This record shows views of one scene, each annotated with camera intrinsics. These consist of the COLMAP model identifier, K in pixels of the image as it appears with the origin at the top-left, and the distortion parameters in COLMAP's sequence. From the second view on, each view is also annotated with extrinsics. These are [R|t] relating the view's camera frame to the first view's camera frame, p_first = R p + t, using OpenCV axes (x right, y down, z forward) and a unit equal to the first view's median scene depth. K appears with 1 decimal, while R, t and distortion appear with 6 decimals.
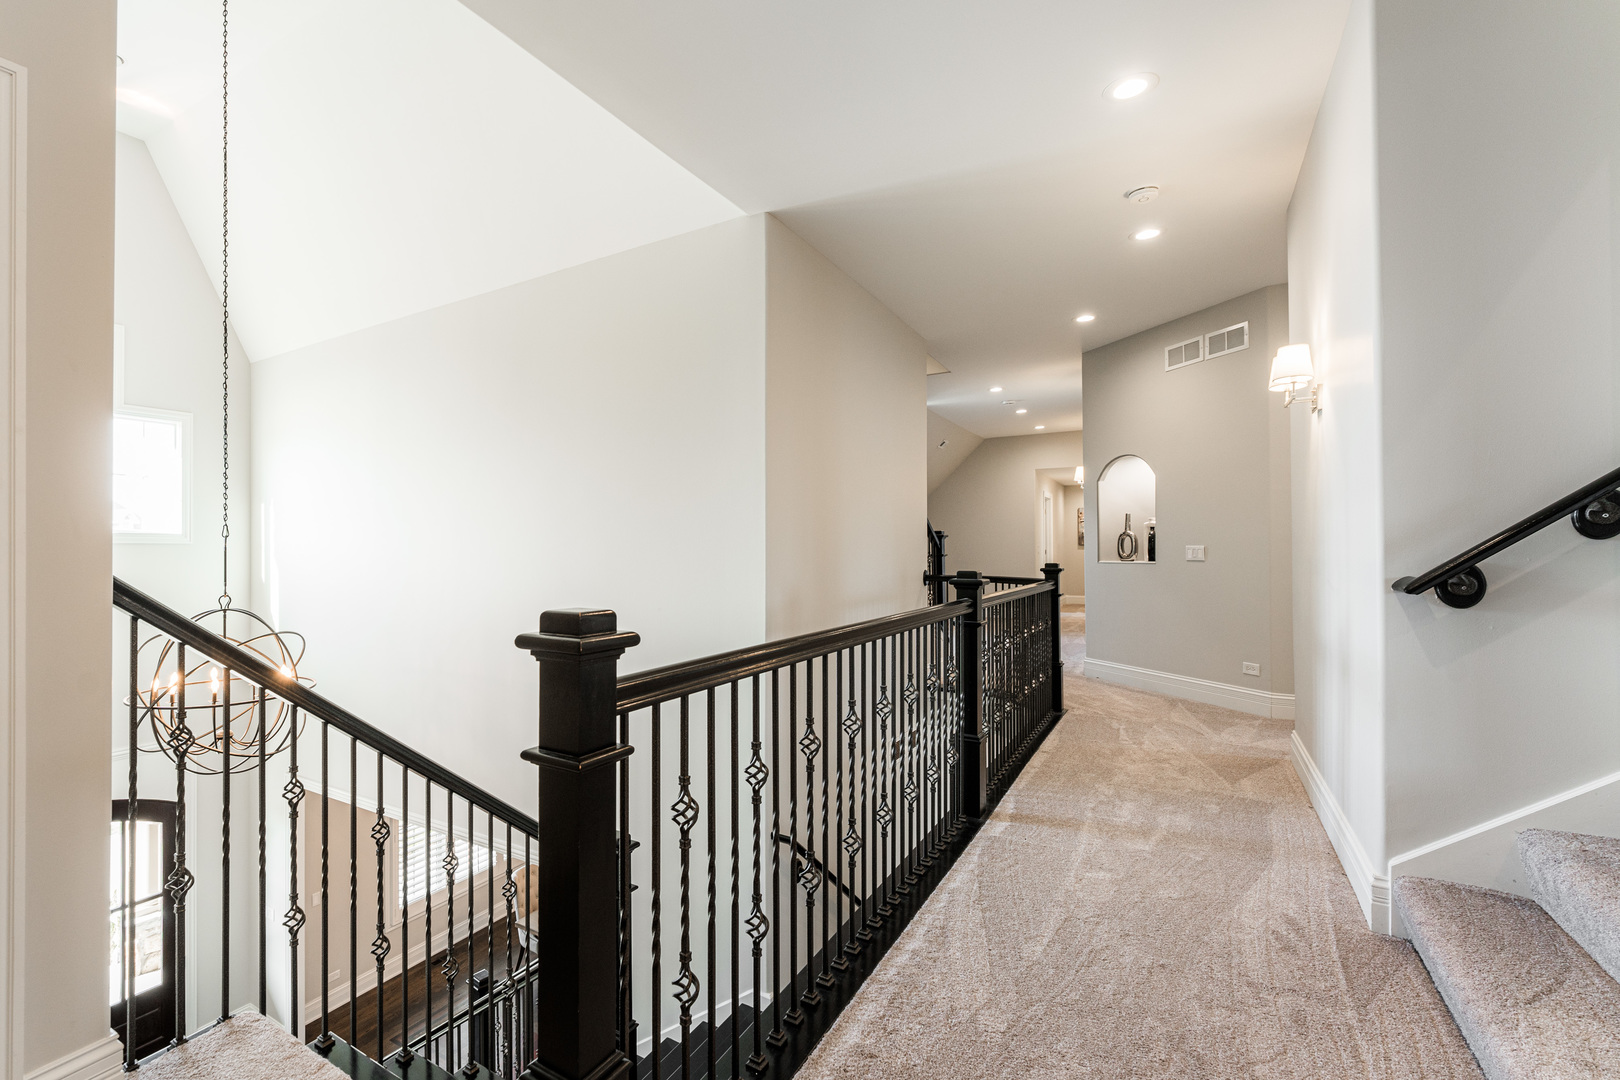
lens RADIAL K [[659.9, 0, 789.7], [0, 659.9, 540.9], [0, 0, 1]] dist [-0.000148, 0.010338]
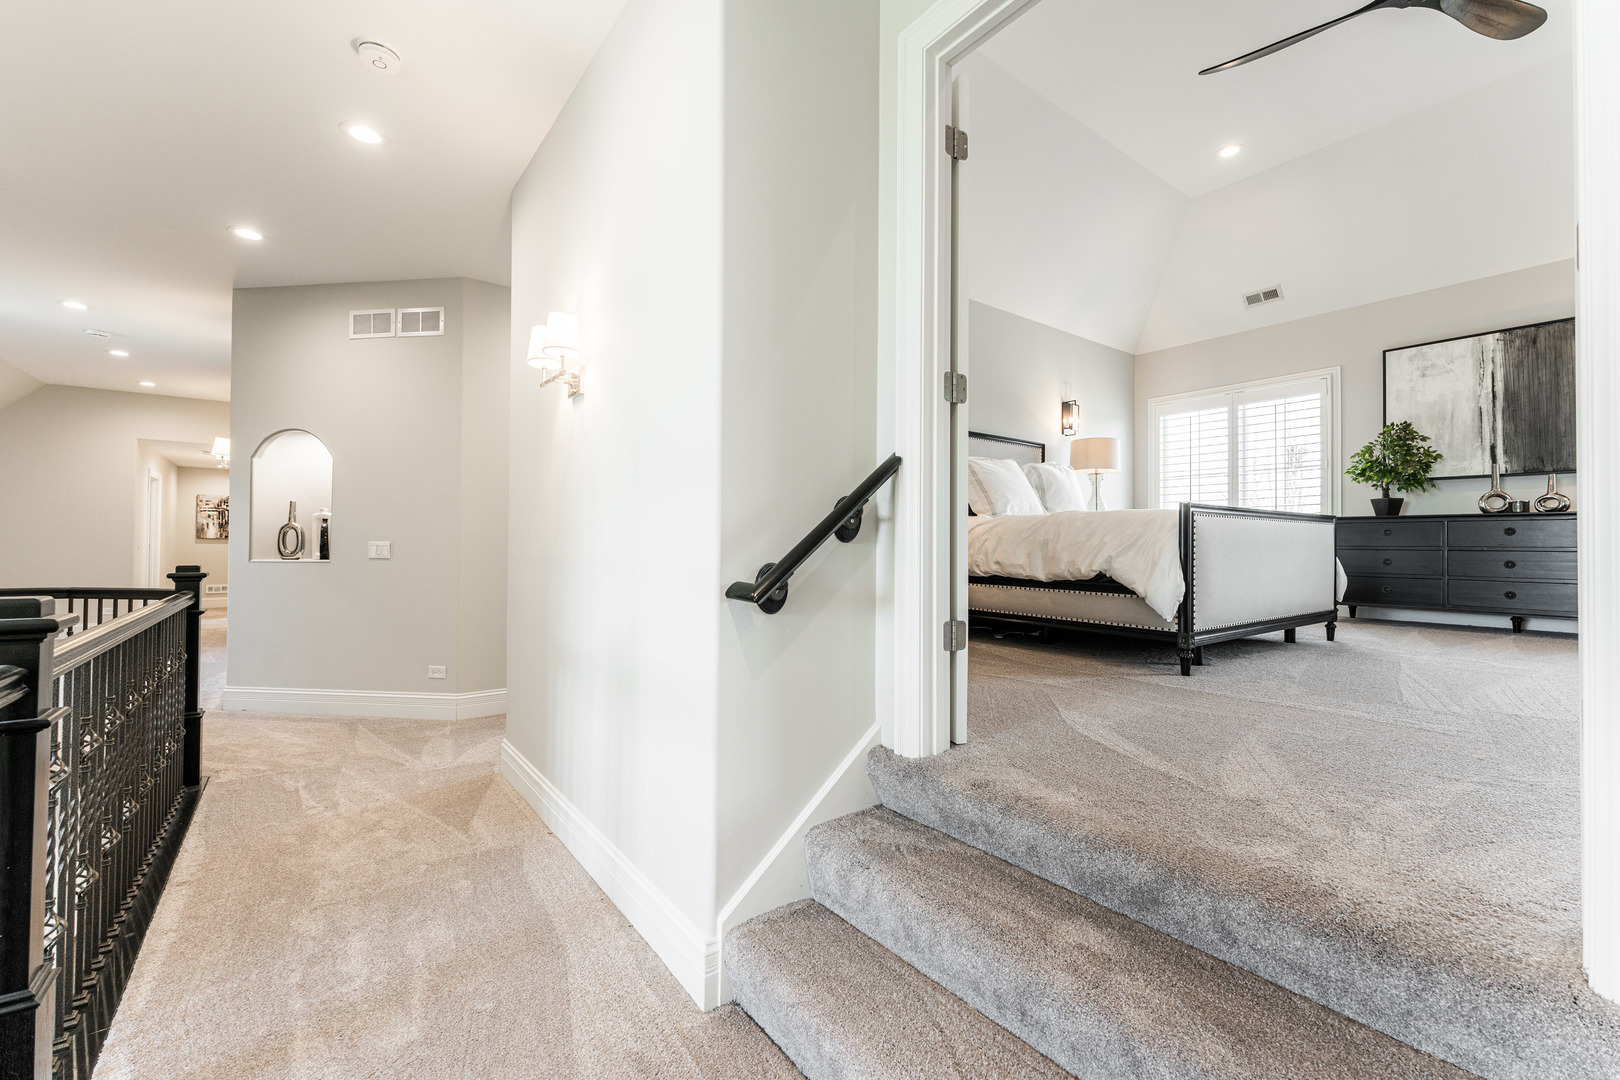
lens RADIAL K [[592.0, 0, 682.9], [0, 592.0, 534.7], [0, 0, 1]] dist [-0.000721, -0.000111]
pose [[0.436978, 0.022464, 0.899192, 0.088934], [-0.019765, 0.999687, -0.015369, 0.002331], [-0.899255, -0.011057, 0.437285, 0.336003]]
